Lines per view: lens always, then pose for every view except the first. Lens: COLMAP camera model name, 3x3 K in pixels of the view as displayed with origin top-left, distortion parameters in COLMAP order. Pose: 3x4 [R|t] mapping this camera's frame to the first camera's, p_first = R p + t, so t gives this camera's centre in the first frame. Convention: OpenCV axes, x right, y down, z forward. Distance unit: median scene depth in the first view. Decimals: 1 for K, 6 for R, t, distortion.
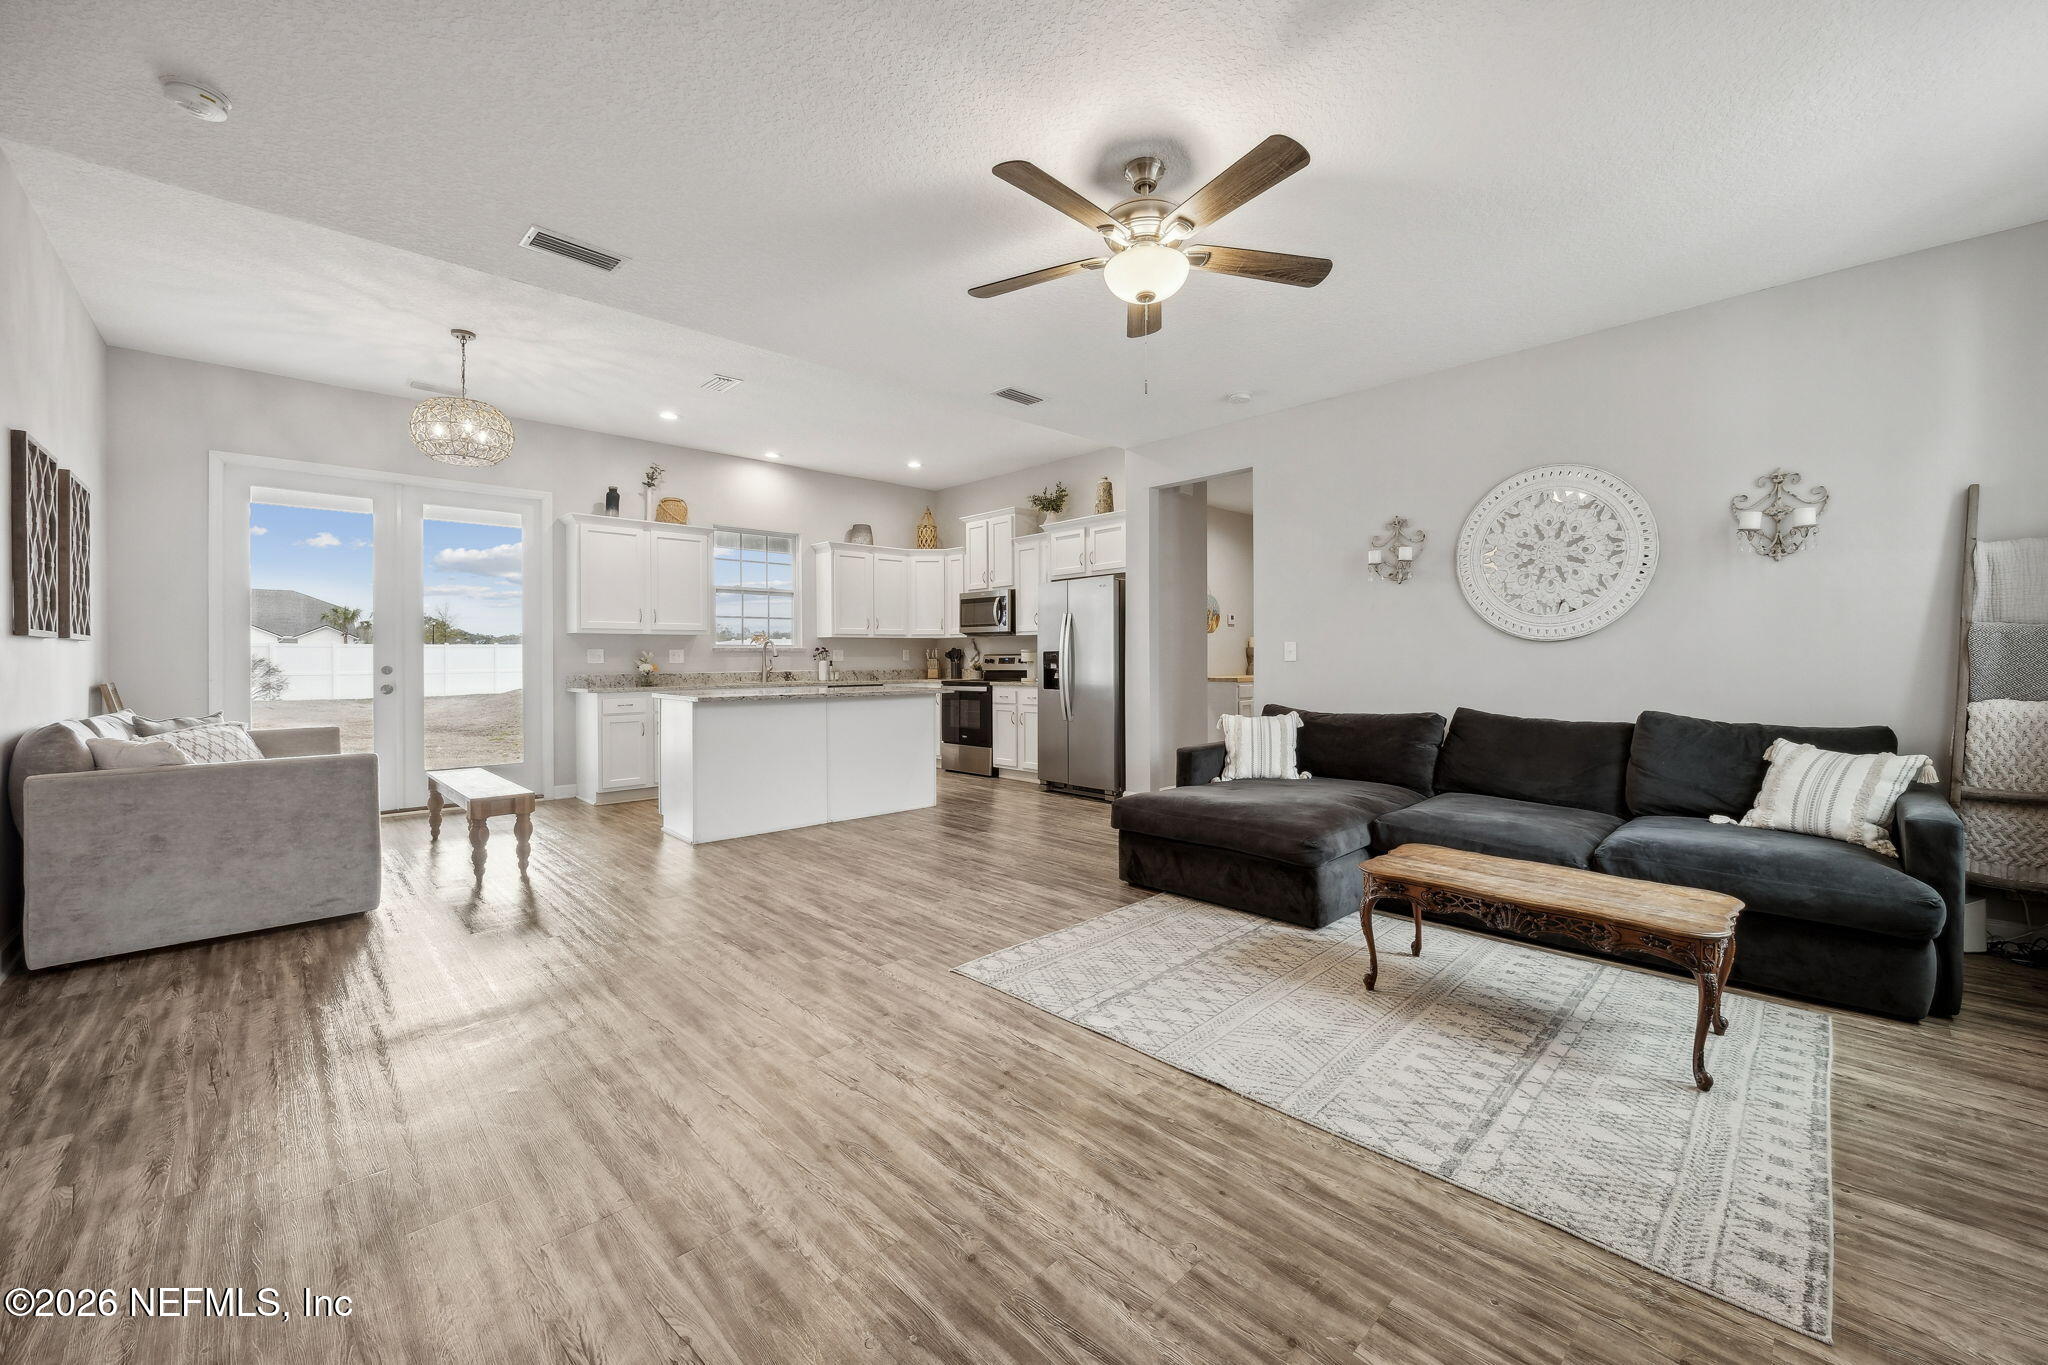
lens RADIAL K [[798.3, 0, 1058.3], [0, 798.3, 659.3], [0, 0, 1]] dist [-0.006696, -0.000268]
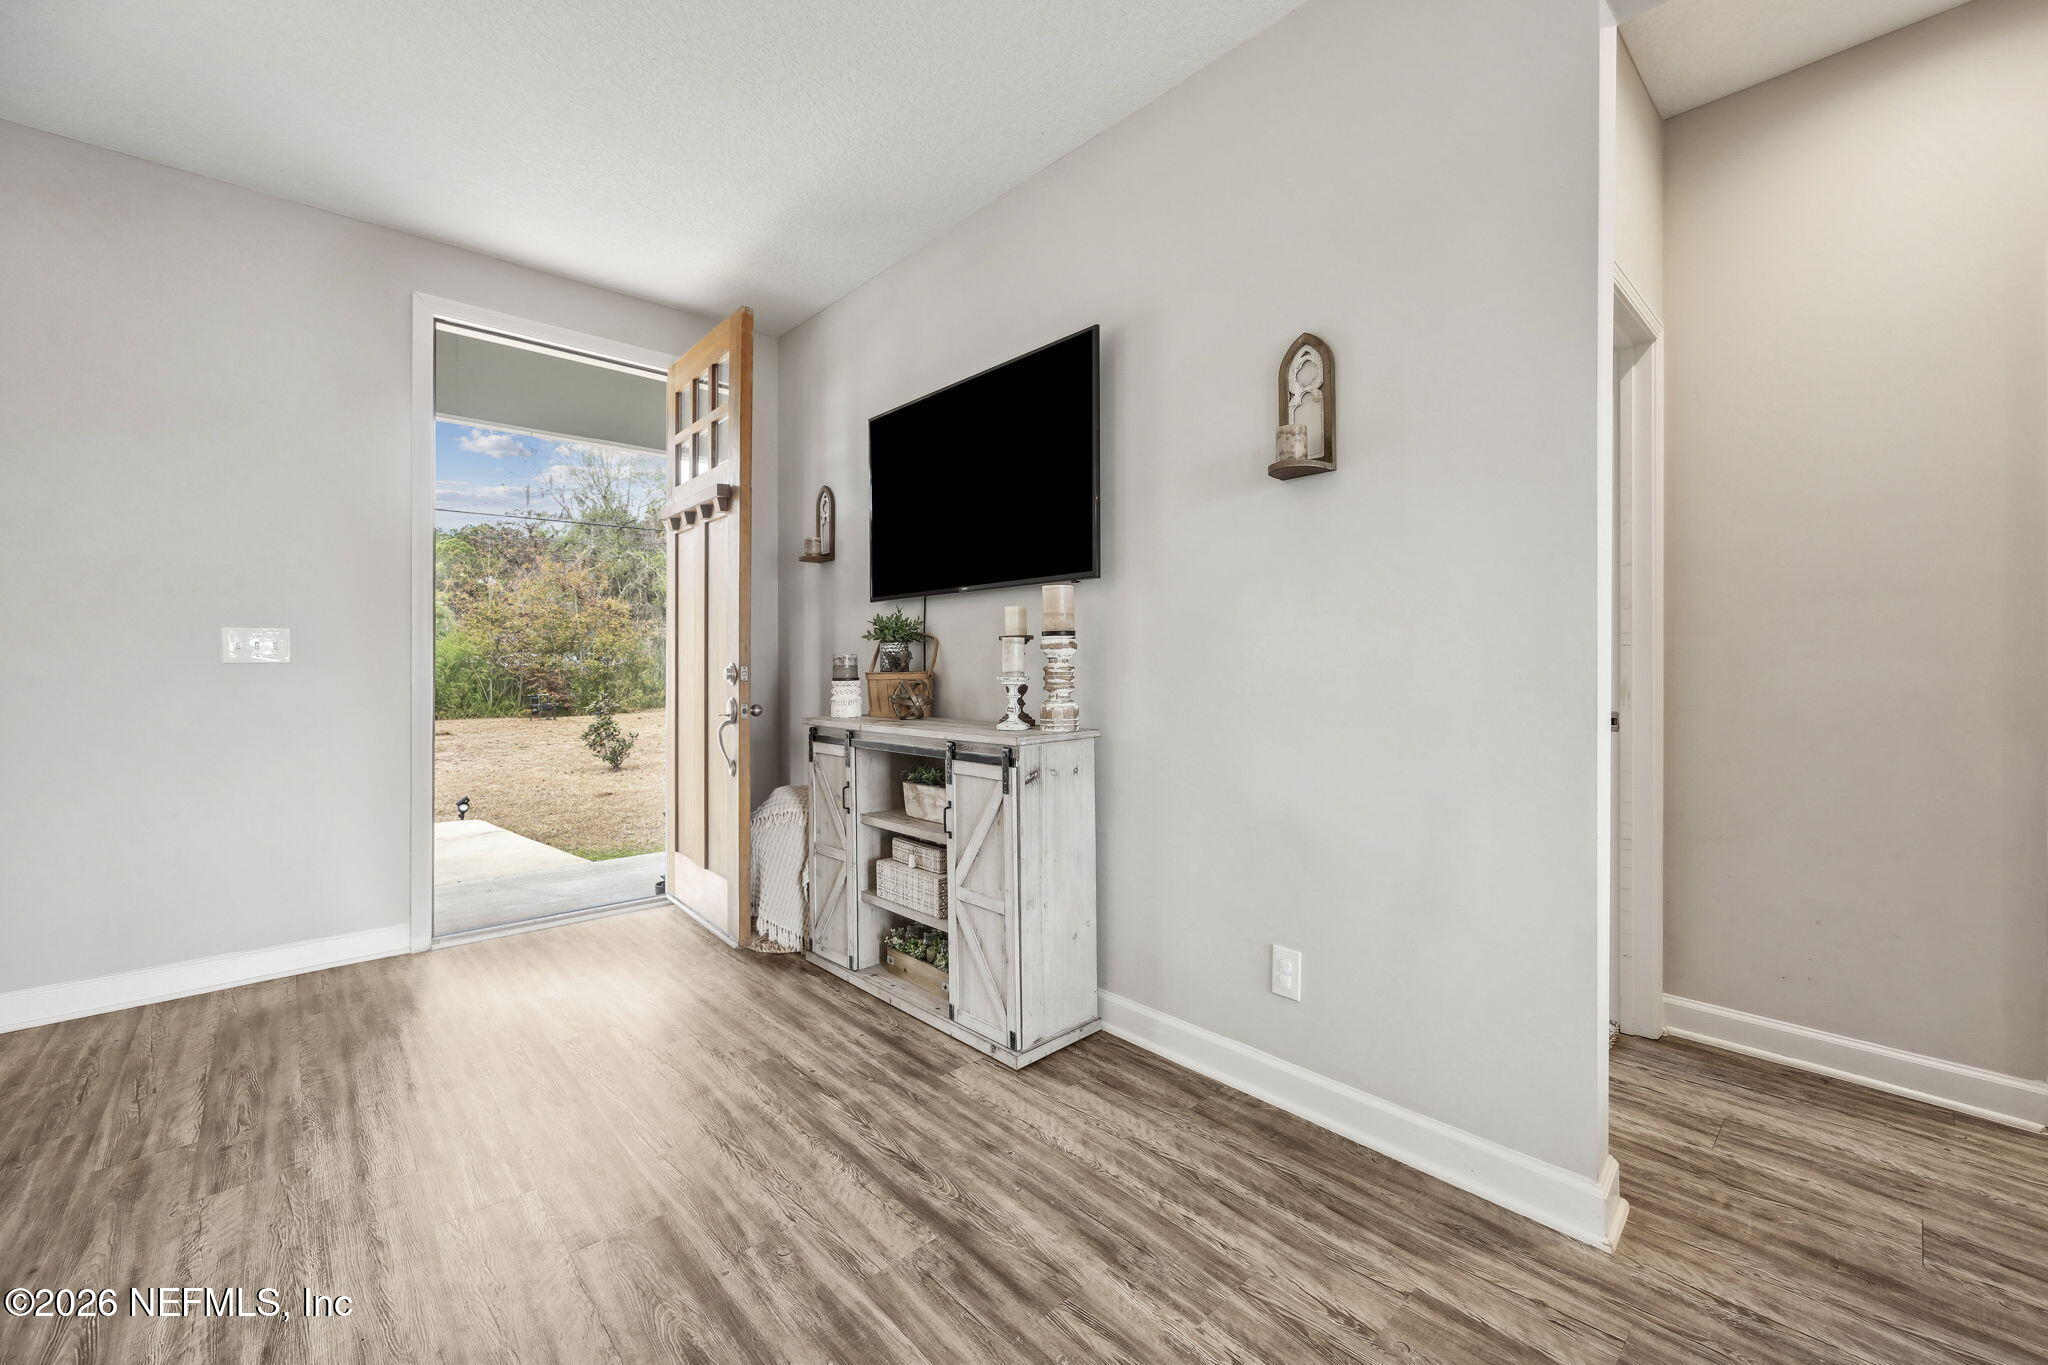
lens RADIAL K [[819.7, 0, 1067.7], [0, 819.7, 664.7], [0, 0, 1]] dist [-0.001053, 0.000369]
pose [[-0.999912, 0.005577, 0.012001, -0.236139], [0.005682, 0.999946, 0.008723, 0.002390], [-0.011952, 0.008791, -0.999890, 0.473754]]
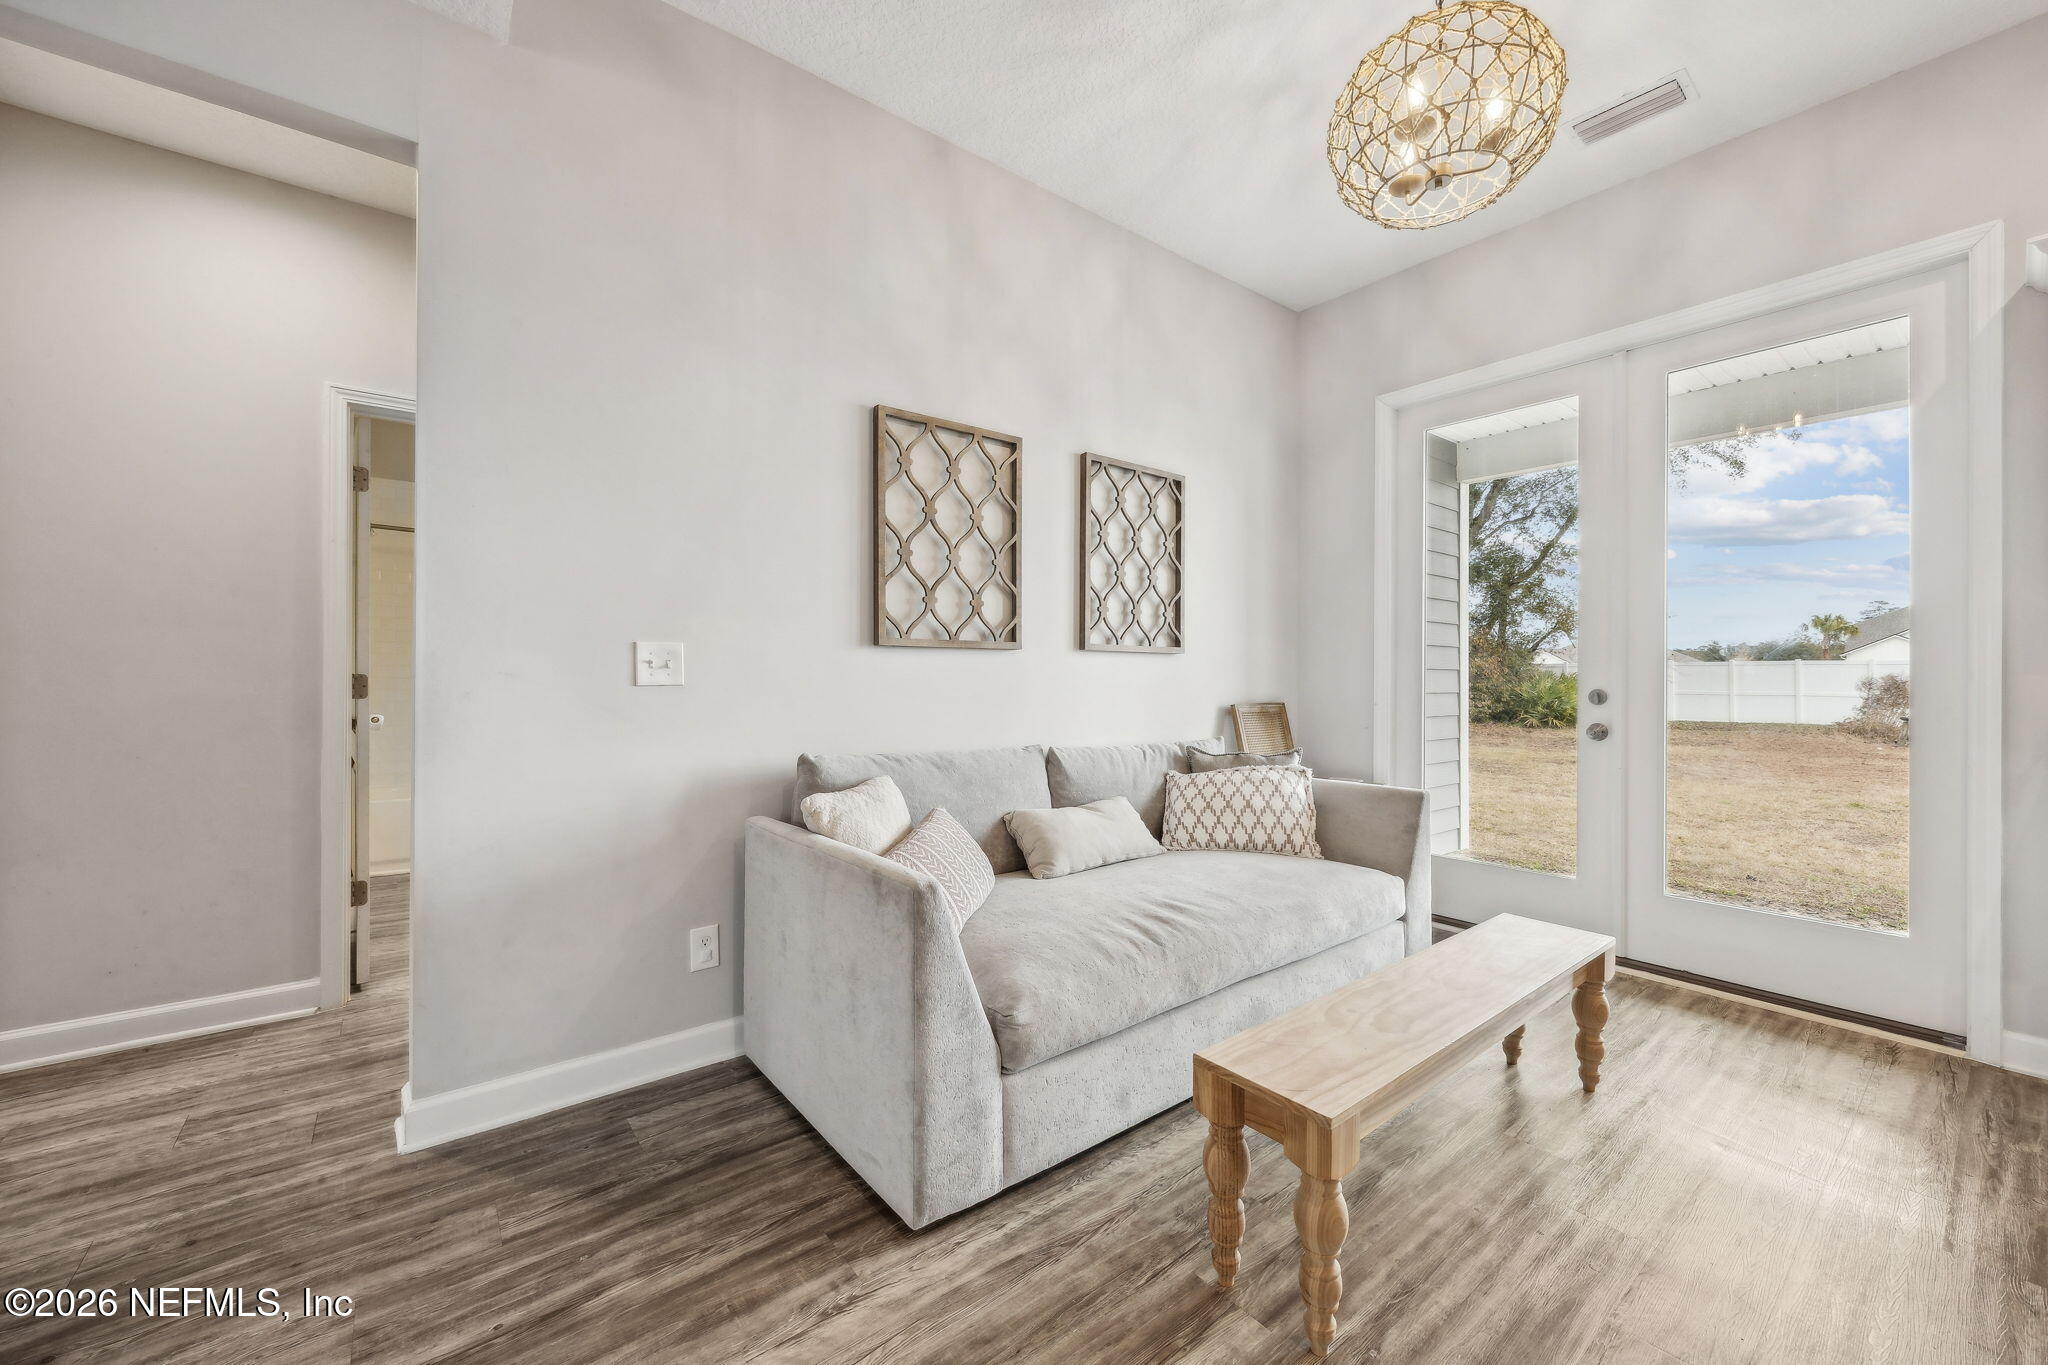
lens RADIAL K [[795.2, 0, 1035.0], [0, 795.2, 677.2], [0, 0, 1]] dist [-0.003816, 0.000078]
pose [[-0.110667, 0.003867, -0.993850, -0.222546], [-0.005604, 0.999974, 0.004515, 0.000478], [0.993842, 0.006070, -0.110643, 0.584153]]
